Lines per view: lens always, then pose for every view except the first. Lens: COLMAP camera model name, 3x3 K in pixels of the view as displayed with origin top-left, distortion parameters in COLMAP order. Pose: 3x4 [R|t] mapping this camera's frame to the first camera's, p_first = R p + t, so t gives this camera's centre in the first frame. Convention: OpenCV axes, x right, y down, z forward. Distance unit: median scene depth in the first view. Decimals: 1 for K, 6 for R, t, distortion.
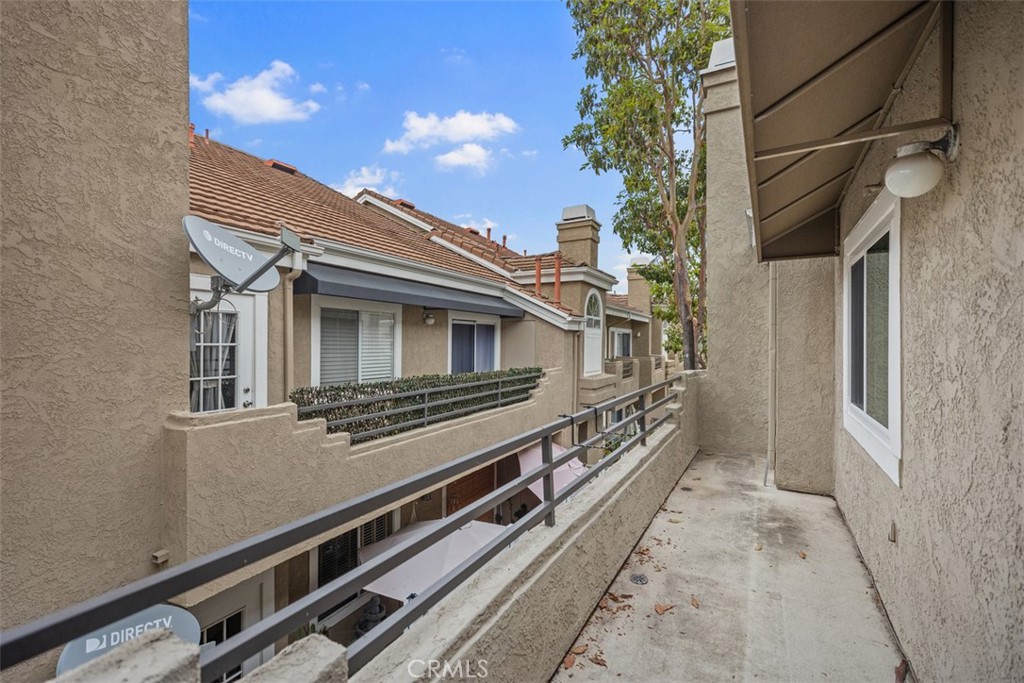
lens RADIAL K [[468.6, 0, 518.8], [0, 468.6, 351.8], [0, 0, 1]] dist [0.003559, 0.000159]
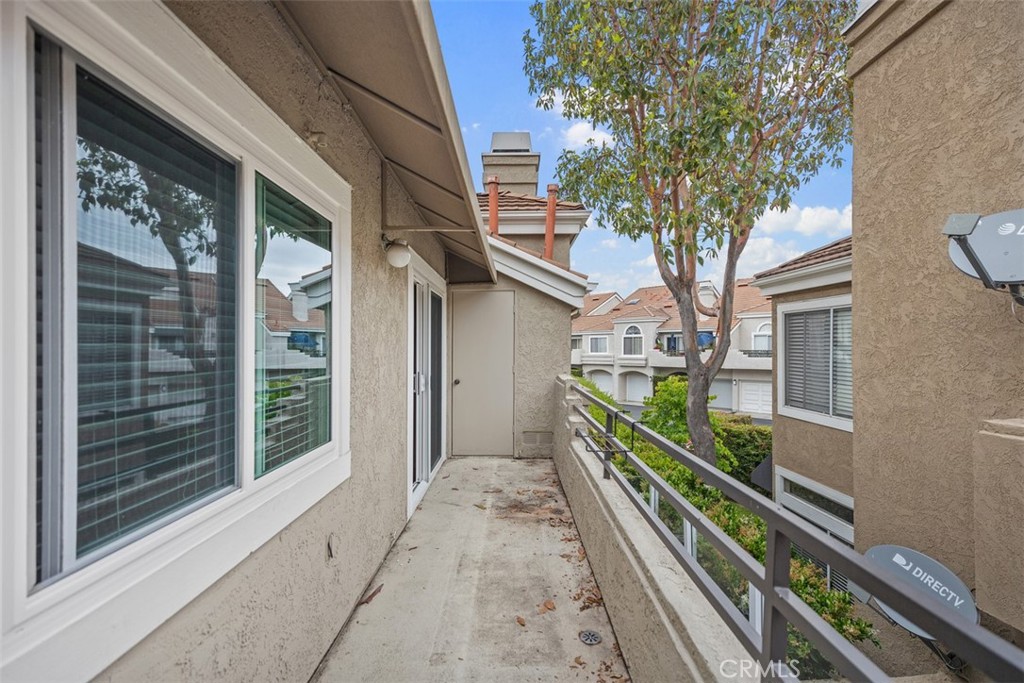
lens RADIAL K [[468.6, 0, 512.6], [0, 468.6, 342.2], [0, 0, 1]] dist [0.003559, 0.000159]
pose [[-0.886193, -0.003025, -0.463307, 0.753811], [-0.007161, 0.999949, 0.007169, -0.030571], [0.463261, 0.009671, -0.886169, 1.655867]]
